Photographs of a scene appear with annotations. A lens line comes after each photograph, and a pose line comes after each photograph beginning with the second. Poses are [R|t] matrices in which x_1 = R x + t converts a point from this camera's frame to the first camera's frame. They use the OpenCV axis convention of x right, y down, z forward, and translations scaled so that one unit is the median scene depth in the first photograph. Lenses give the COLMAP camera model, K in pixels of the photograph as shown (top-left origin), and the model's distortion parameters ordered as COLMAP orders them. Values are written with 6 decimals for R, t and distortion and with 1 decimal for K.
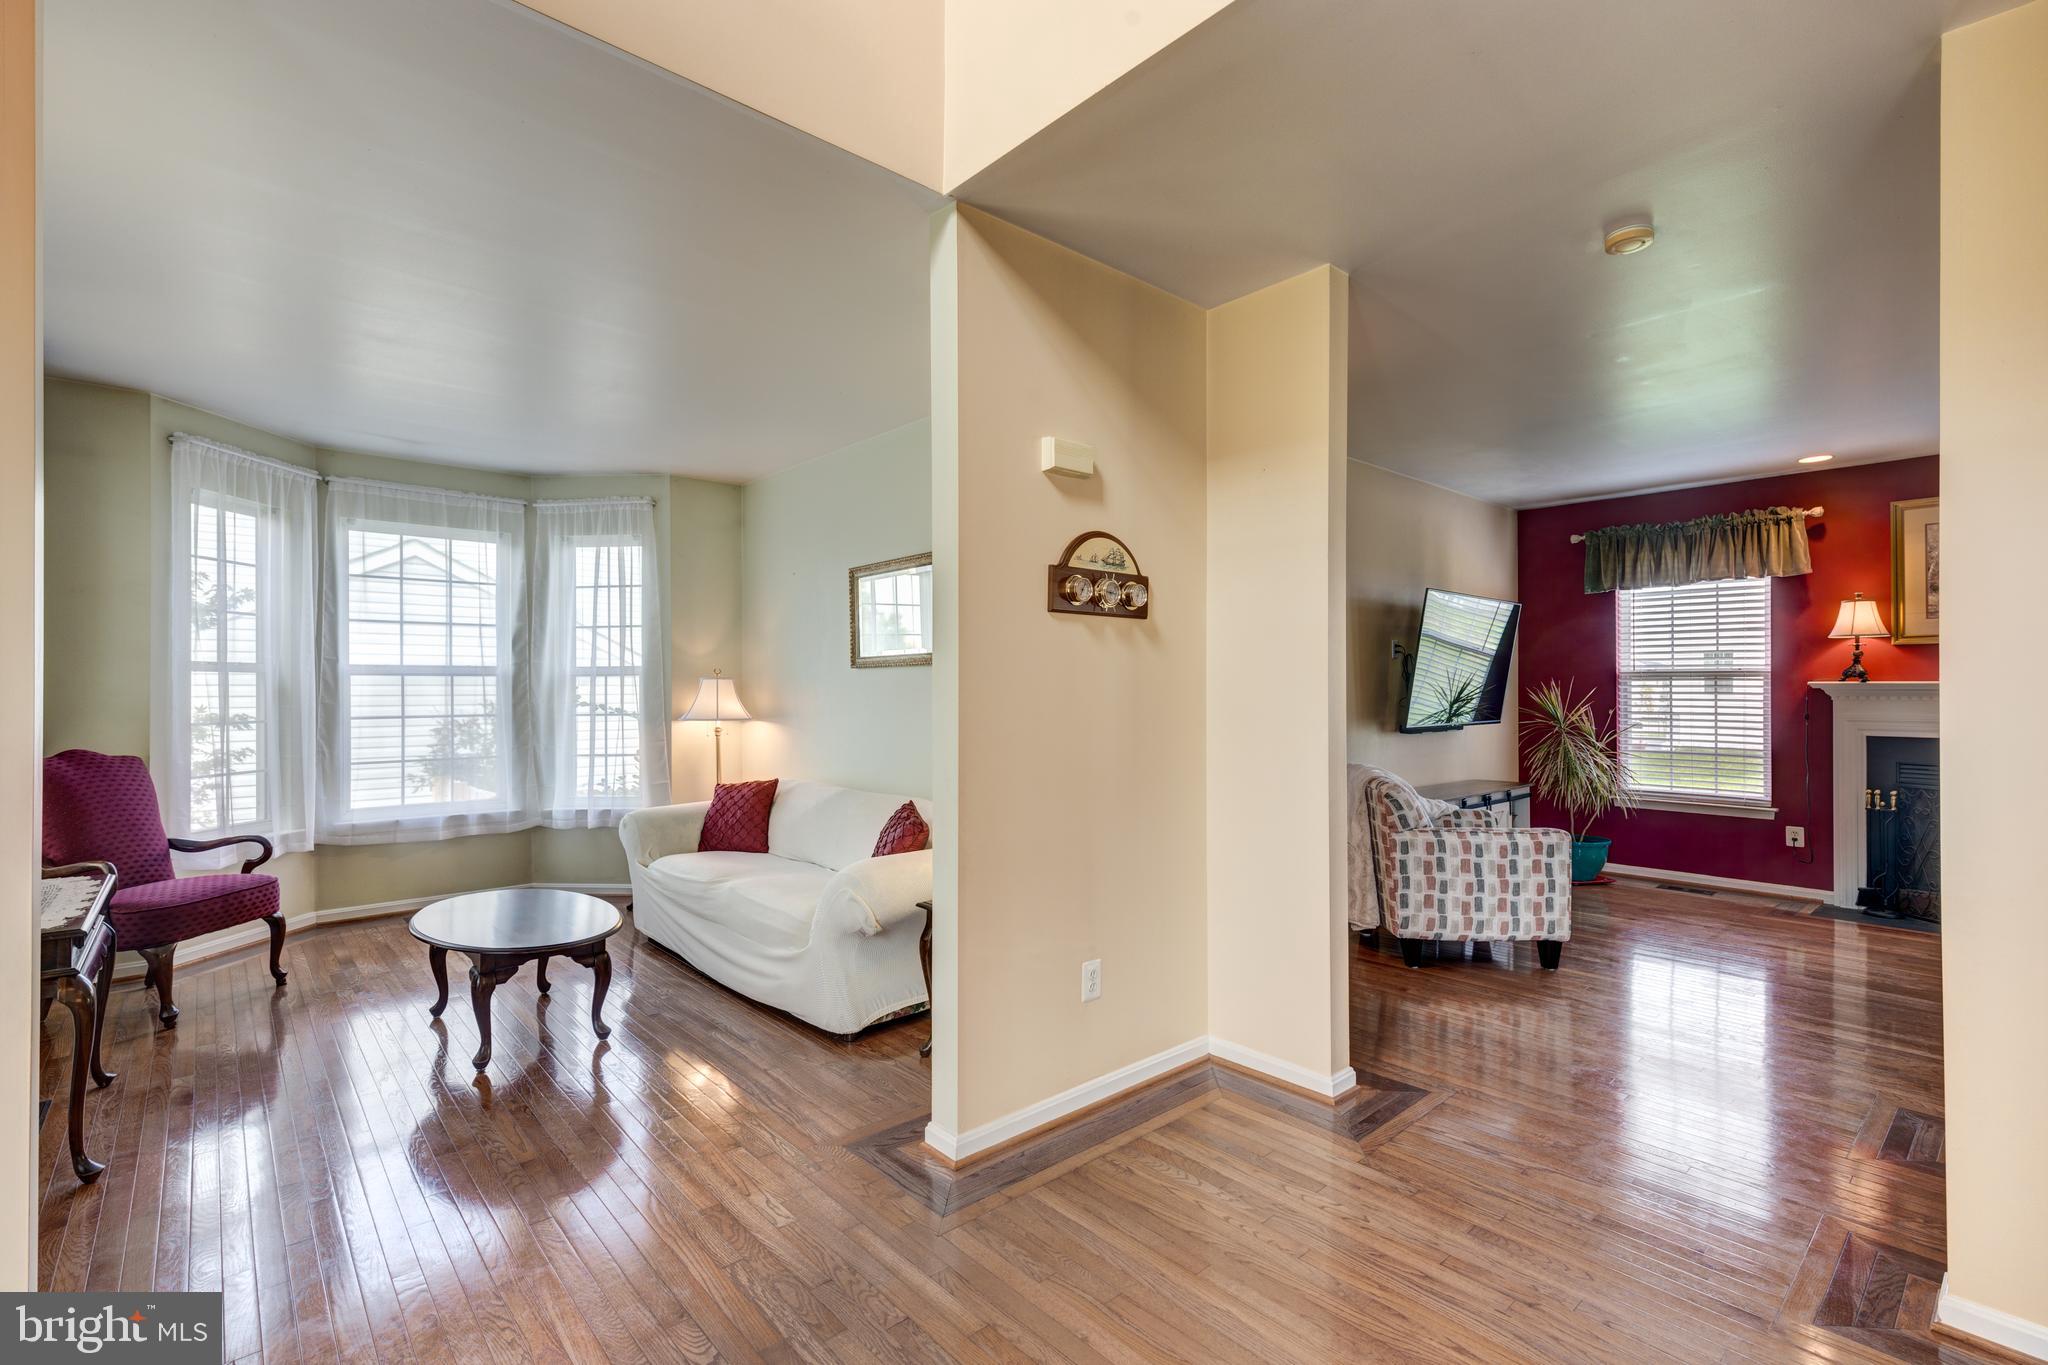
lens RADIAL K [[920.6, 0, 1024.0], [0, 920.6, 682.5], [0, 0, 1]] dist [0.002835, -0.000006]
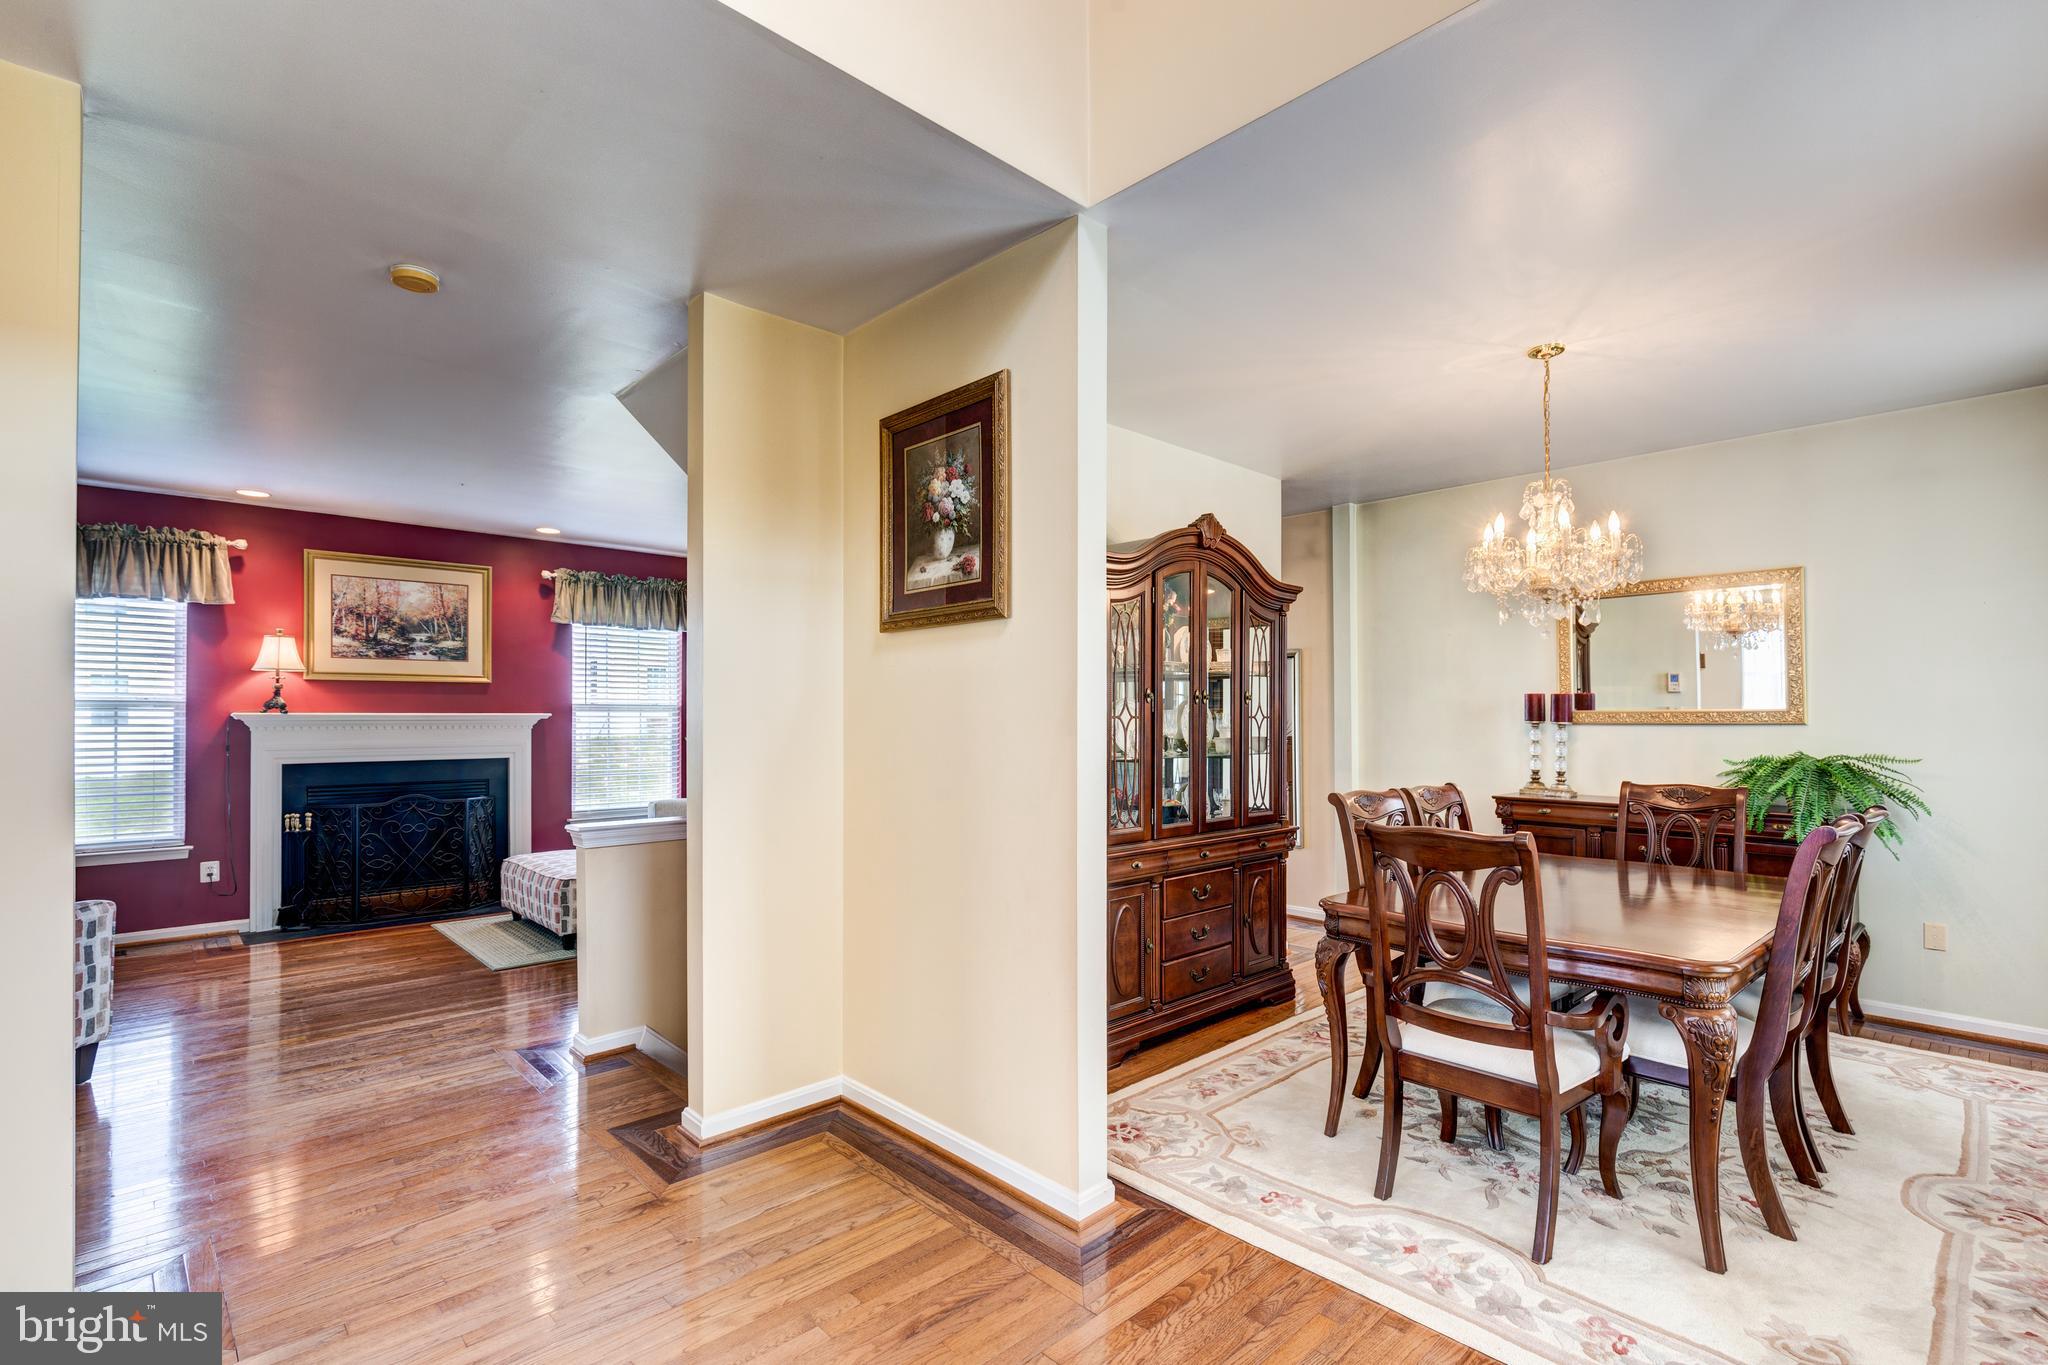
lens RADIAL K [[937.0, 0, 1029.2], [0, 937.0, 706.1], [0, 0, 1]] dist [-0.001342, -0.000461]
pose [[-0.039169, 0.009138, 0.999191, -0.197503], [-0.003497, 0.999951, -0.009282, -0.001914], [-0.999226, -0.003858, -0.039136, 0.183198]]
